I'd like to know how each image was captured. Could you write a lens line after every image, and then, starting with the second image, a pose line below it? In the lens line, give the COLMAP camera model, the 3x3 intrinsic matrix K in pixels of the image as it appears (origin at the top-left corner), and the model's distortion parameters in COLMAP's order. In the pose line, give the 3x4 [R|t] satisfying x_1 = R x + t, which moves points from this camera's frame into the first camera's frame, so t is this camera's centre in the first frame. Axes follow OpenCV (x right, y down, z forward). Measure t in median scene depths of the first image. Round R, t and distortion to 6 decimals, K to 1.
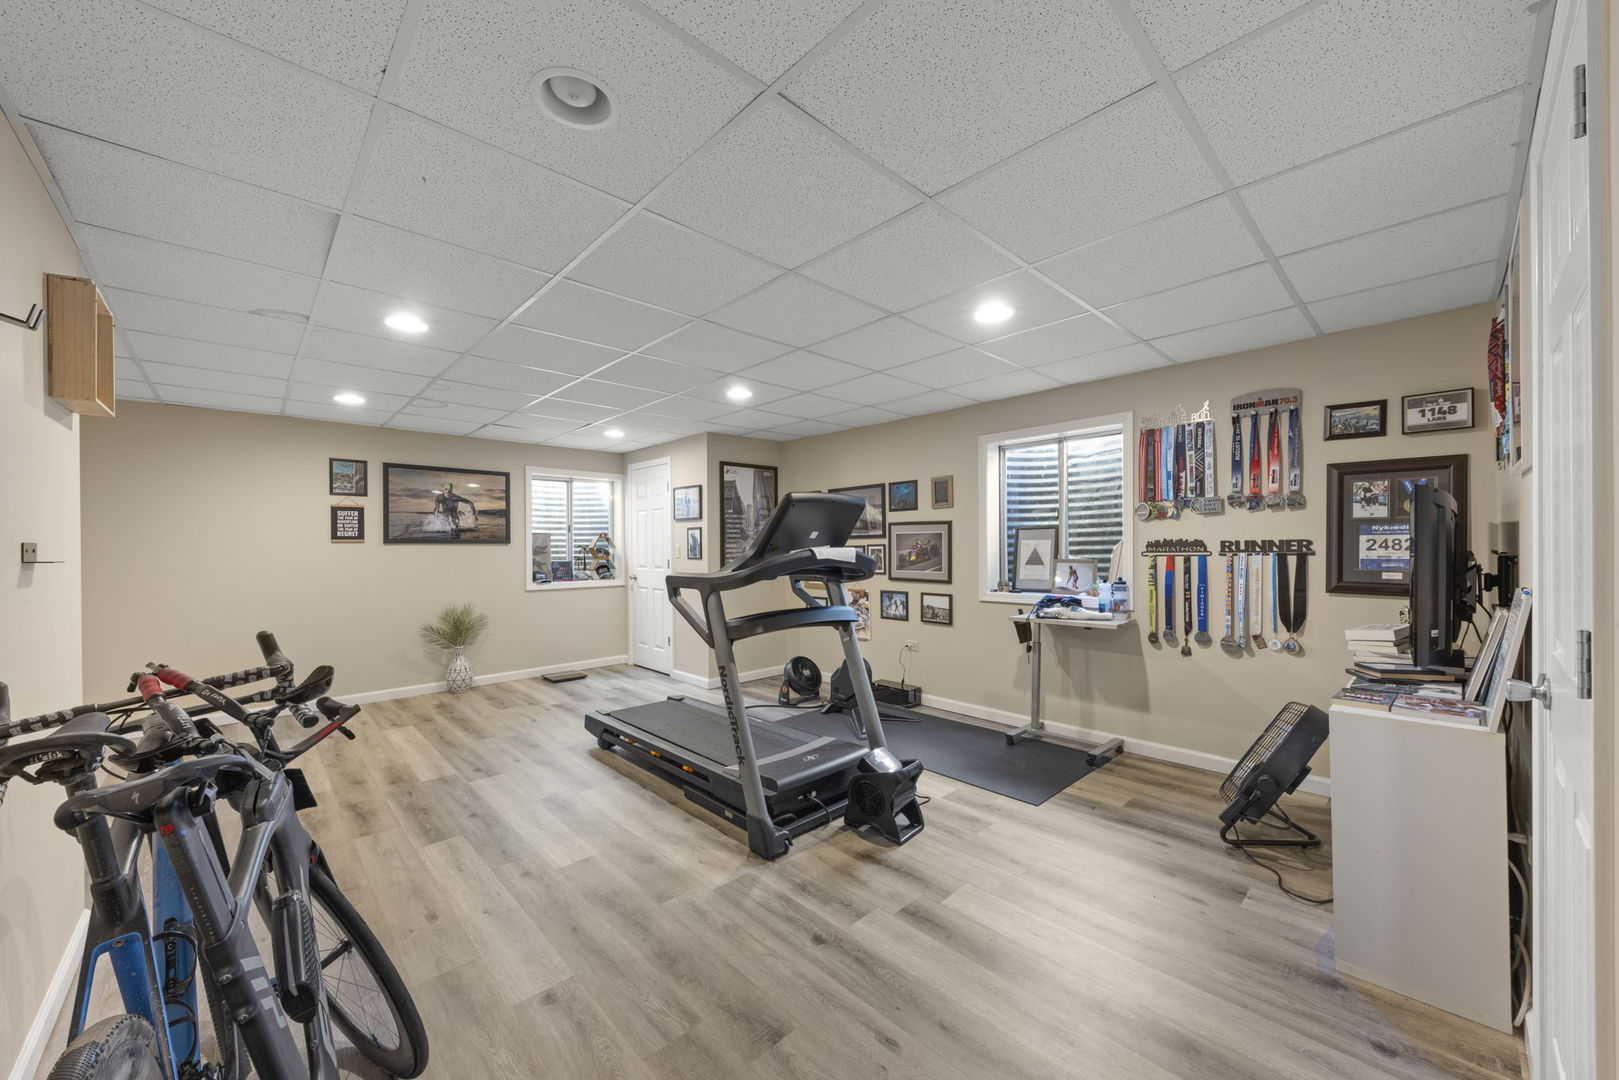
lens RADIAL K [[585.8, 0, 805.5], [0, 585.8, 548.3], [0, 0, 1]] dist [0.000344, 0.000016]
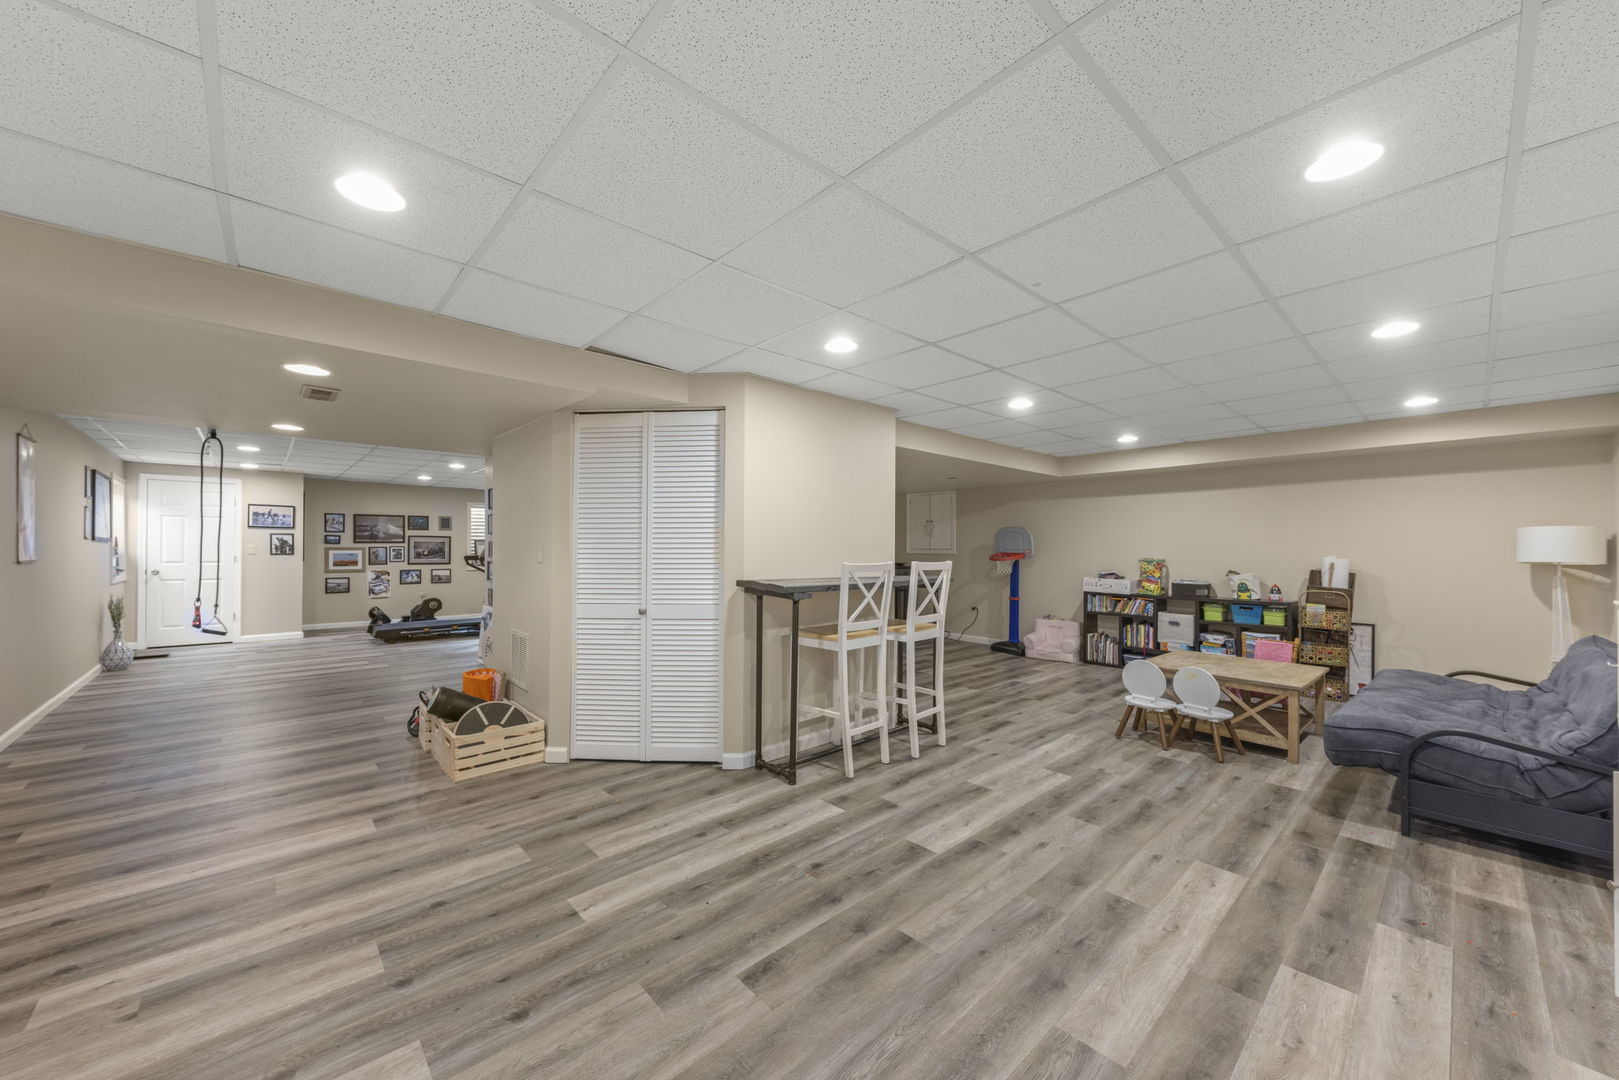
lens RADIAL K [[585.8, 0, 805.5], [0, 585.8, 548.3], [0, 0, 1]] dist [0.000344, 0.000016]
pose [[0.028777, 0.003592, 0.999579, -1.838279], [-0.003653, 0.999987, -0.003489, 0.001936], [-0.999579, -0.003551, 0.028790, -0.408662]]
